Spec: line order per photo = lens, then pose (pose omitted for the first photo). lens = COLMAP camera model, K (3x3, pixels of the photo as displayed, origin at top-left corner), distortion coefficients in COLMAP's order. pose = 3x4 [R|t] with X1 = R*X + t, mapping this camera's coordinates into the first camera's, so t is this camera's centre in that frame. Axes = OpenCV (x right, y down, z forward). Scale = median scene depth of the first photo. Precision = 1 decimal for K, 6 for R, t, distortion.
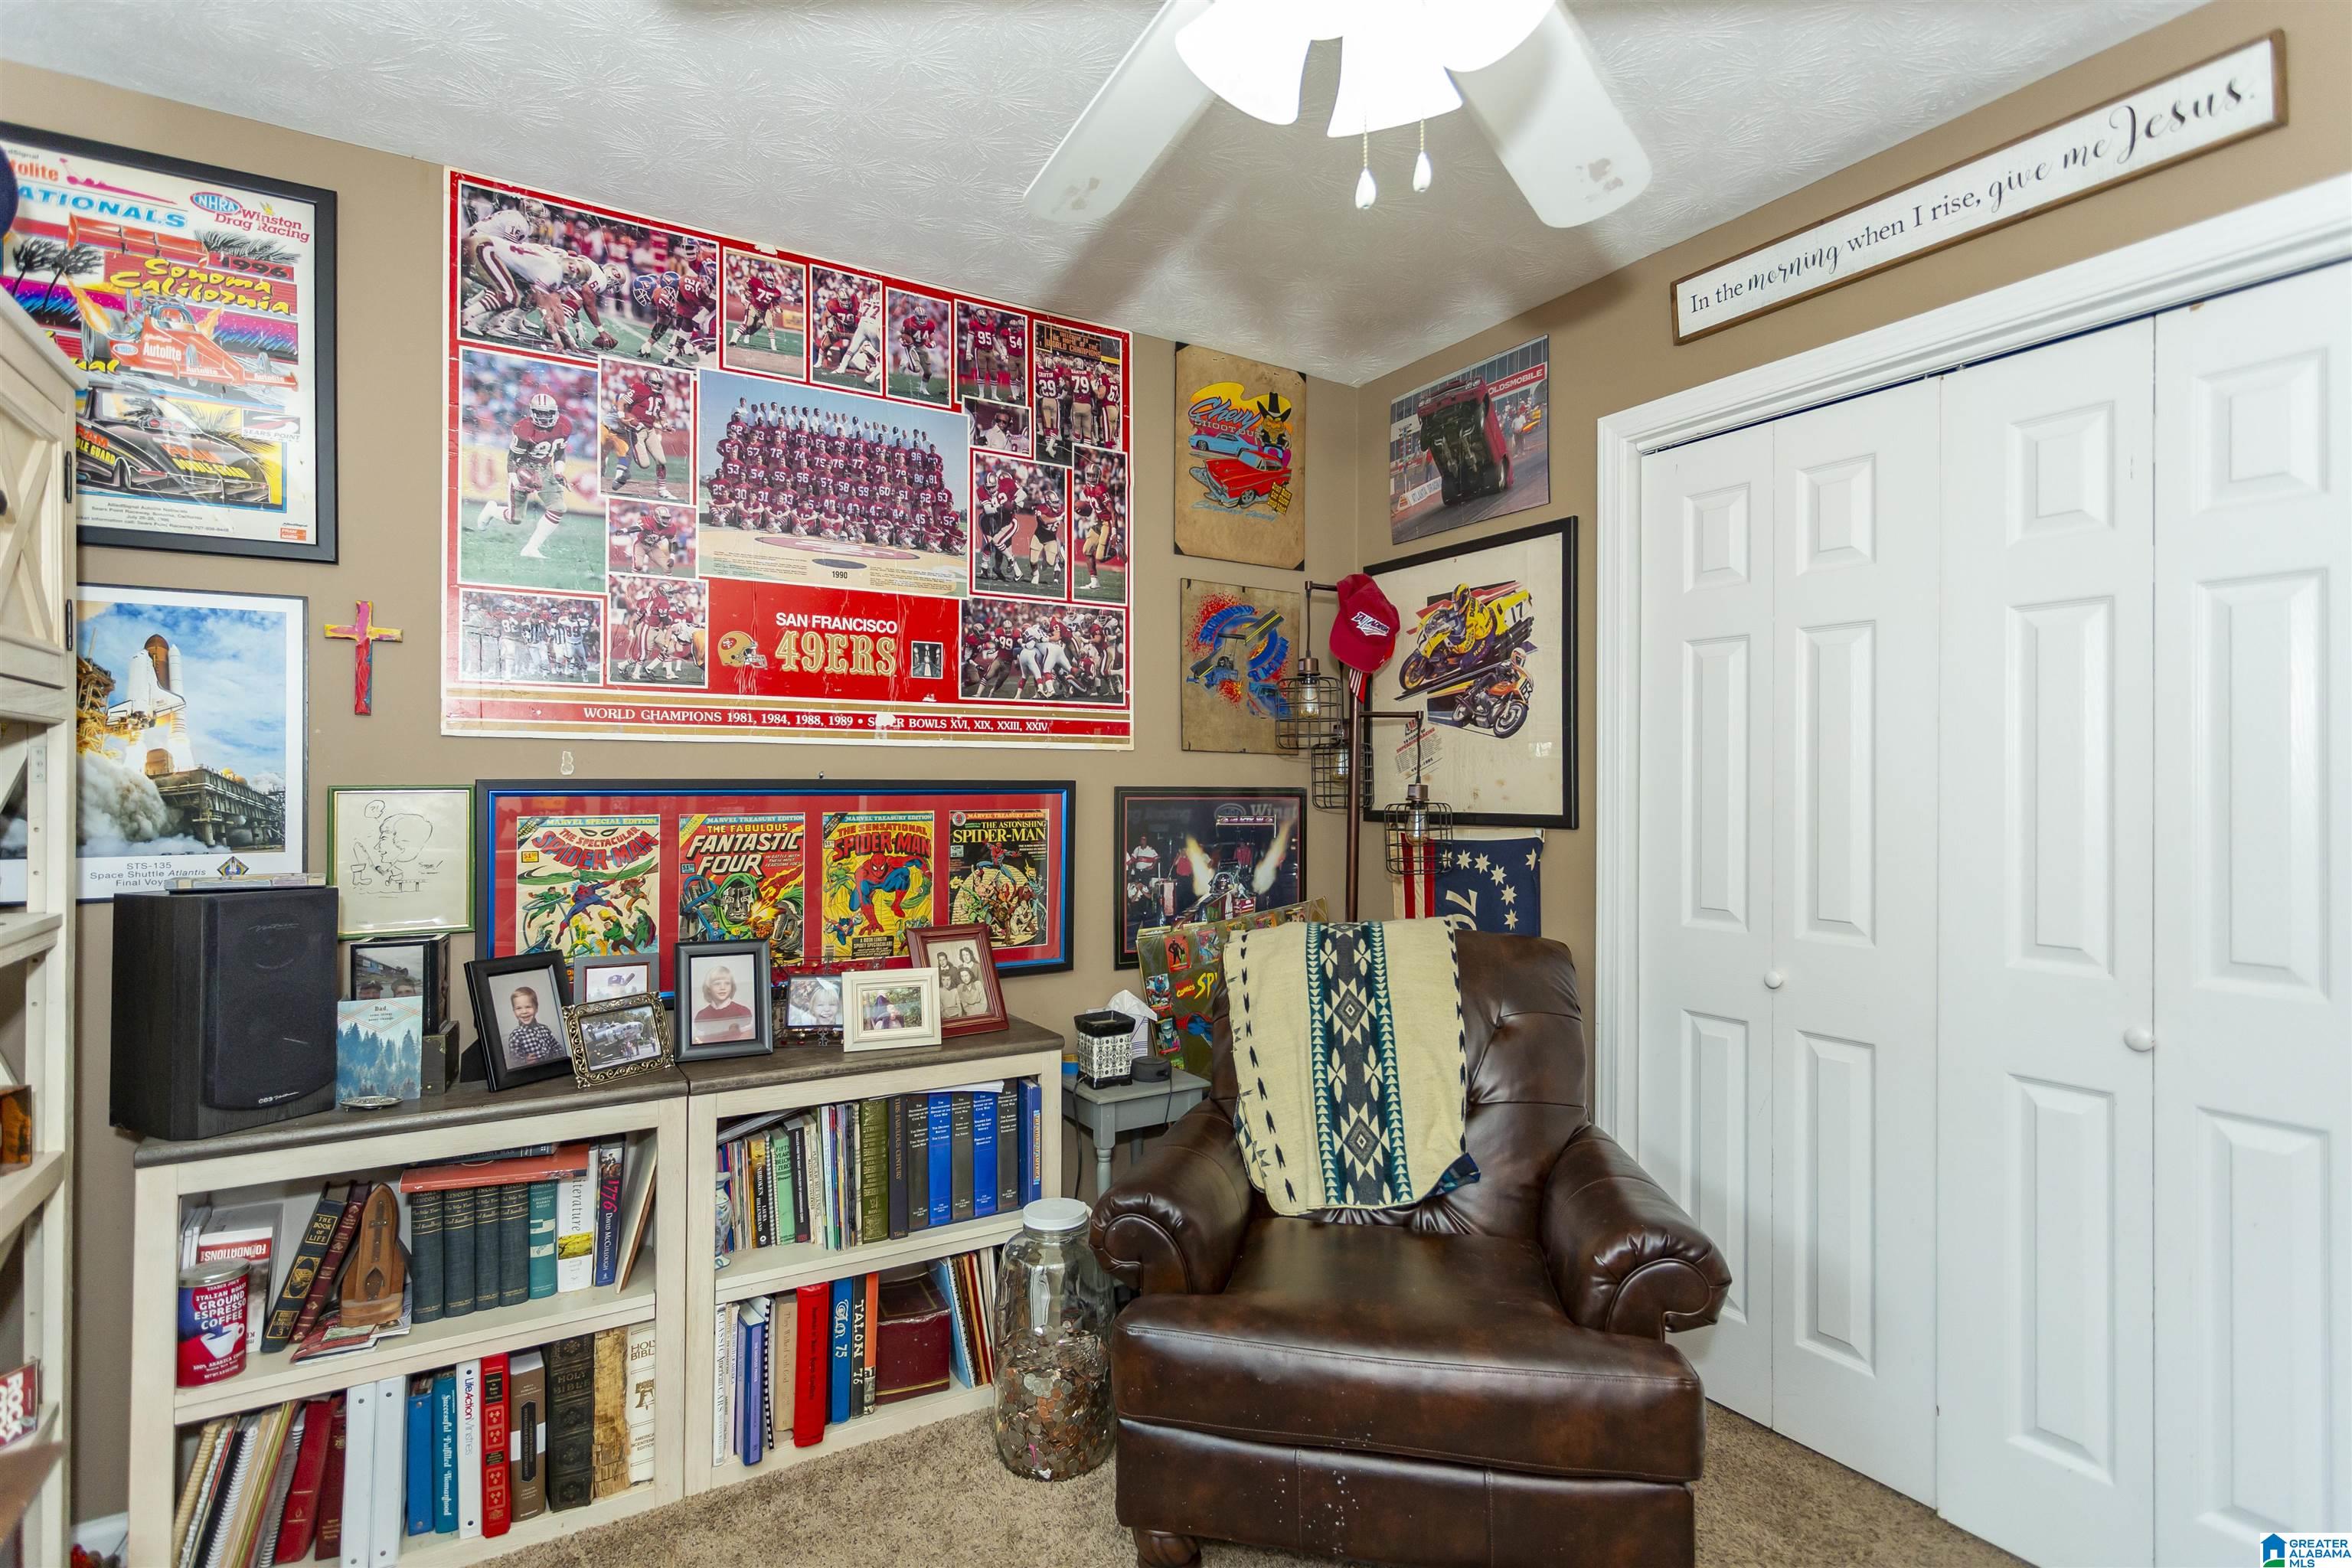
lens RADIAL K [[1120.0, 0, 1176.8], [0, 1120.0, 774.1], [0, 0, 1]] dist [0.002410, 0.001254]
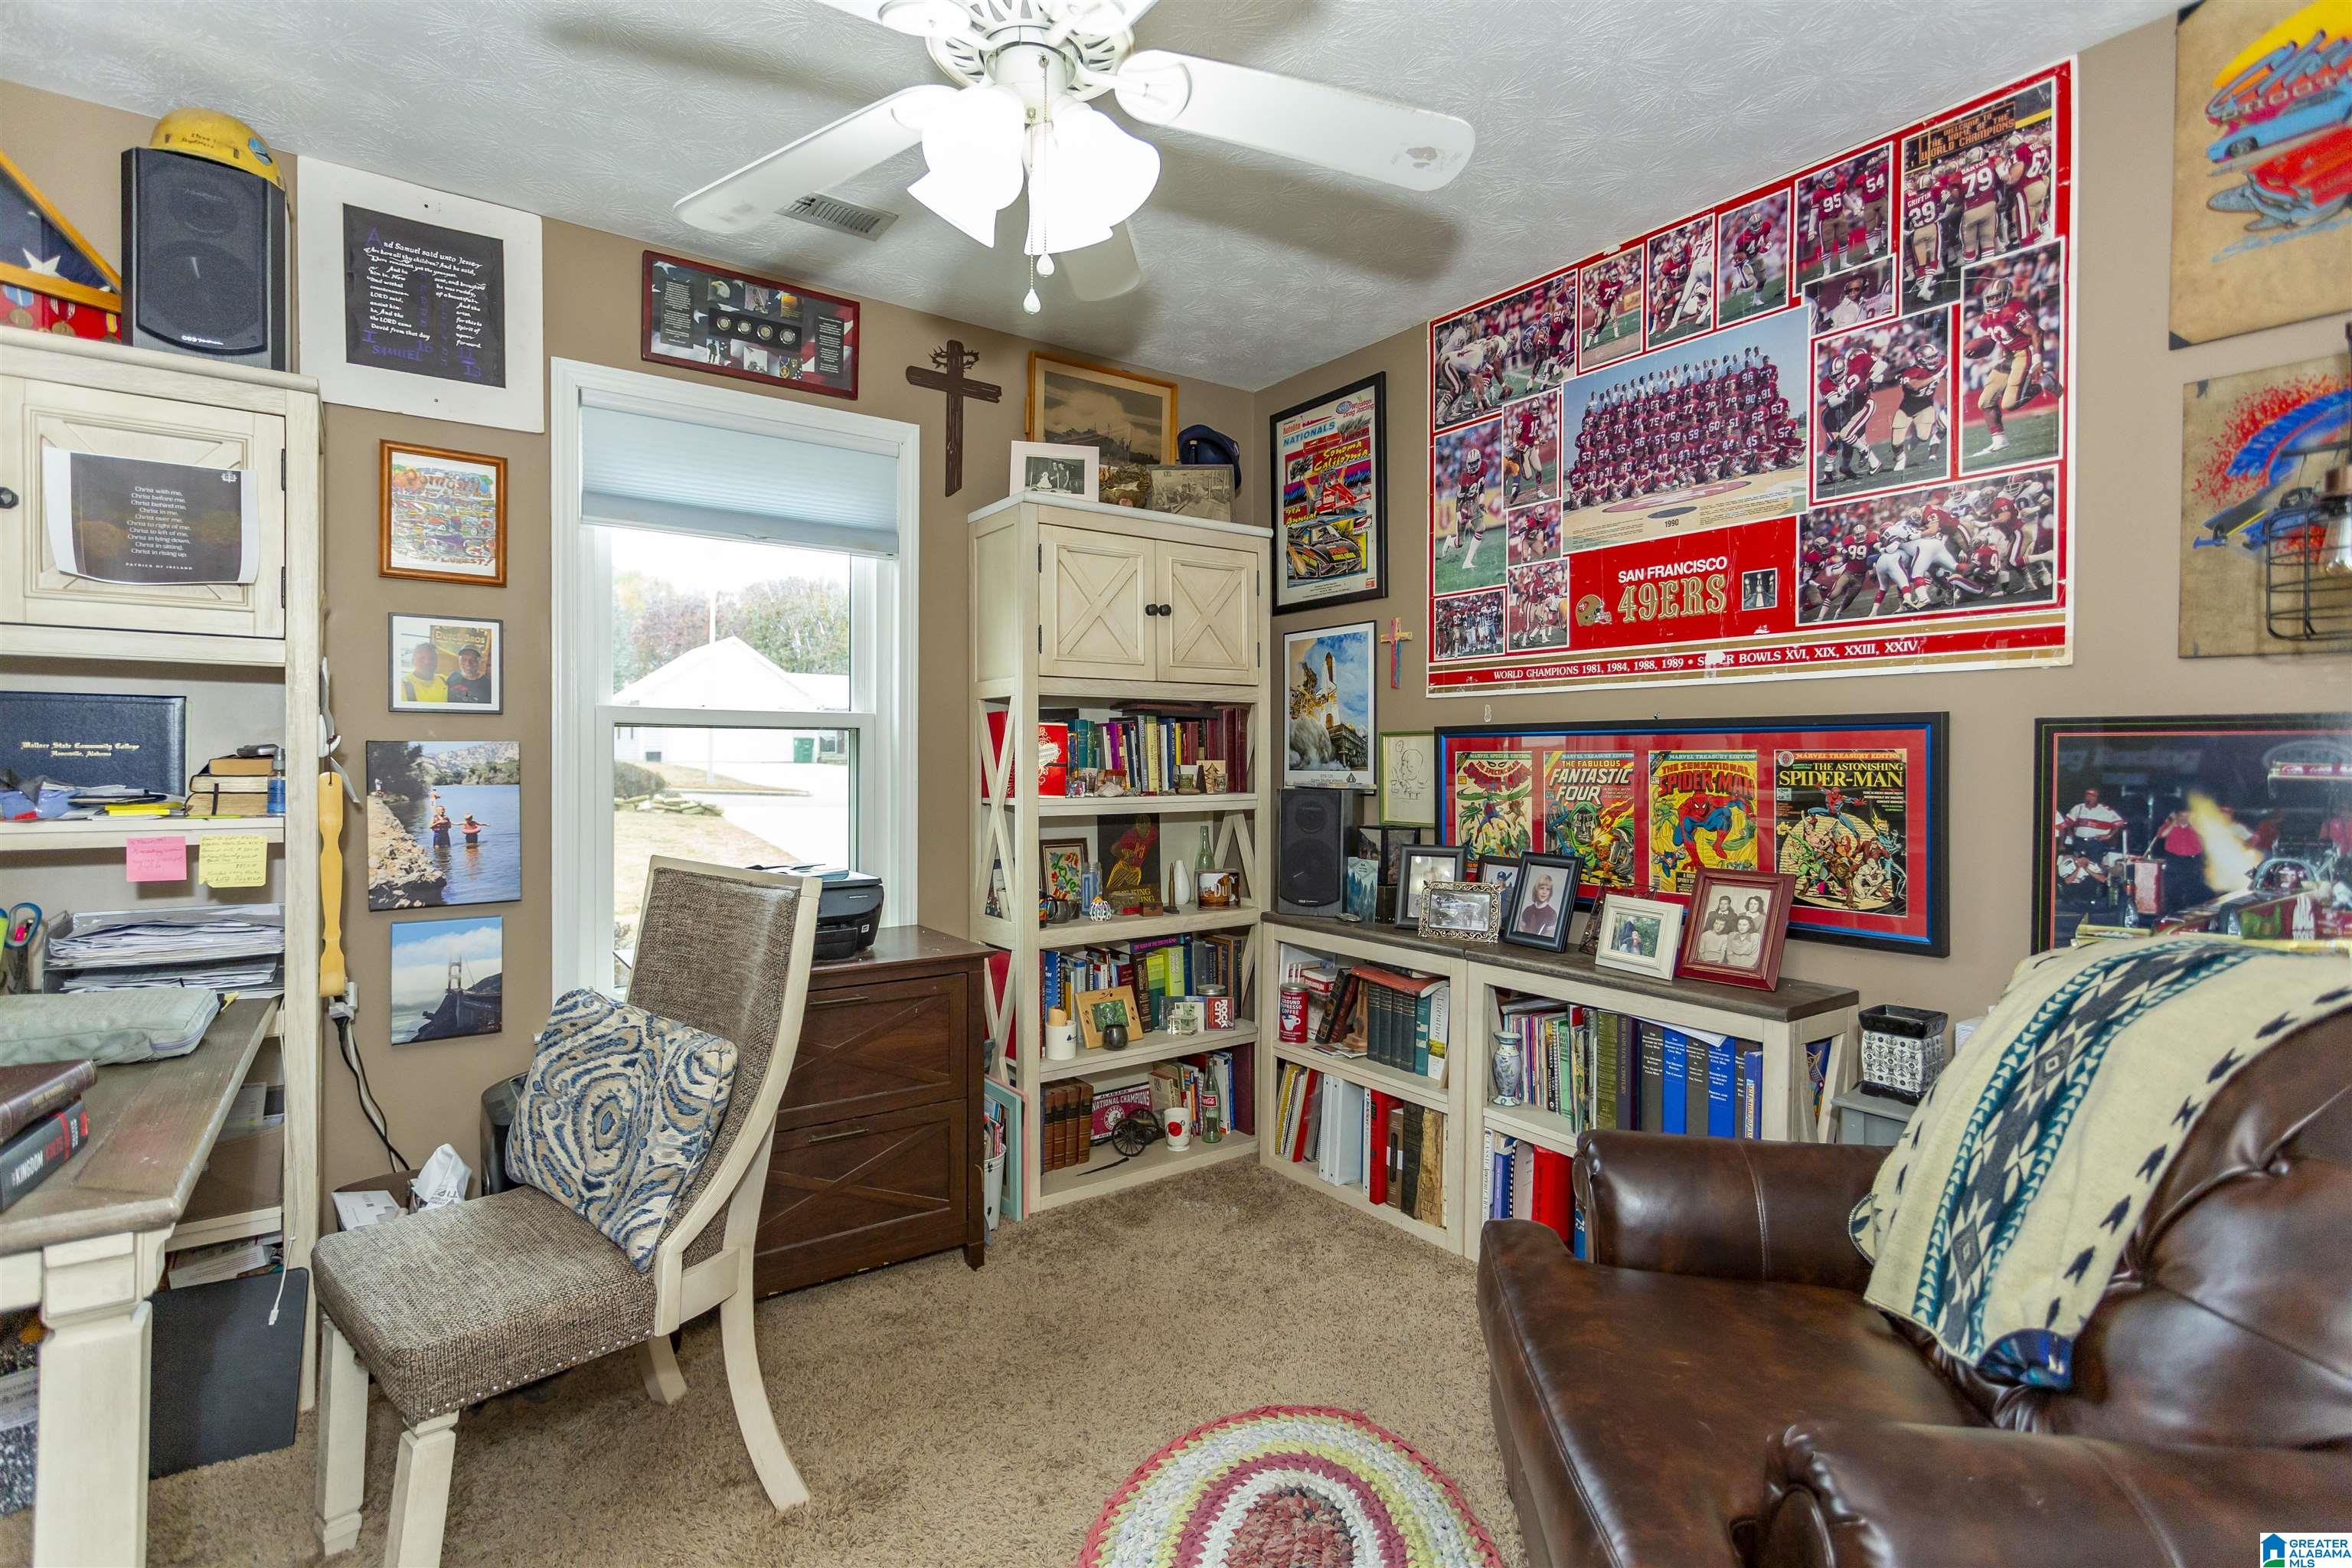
lens RADIAL K [[1120.0, 0, 1176.8], [0, 1120.0, 774.1], [0, 0, 1]] dist [0.002410, 0.001254]
pose [[0.081049, 0.014896, -0.996599, 0.684705], [0.008884, 0.999838, 0.015667, 0.034208], [0.996671, -0.010123, 0.080903, 0.440581]]
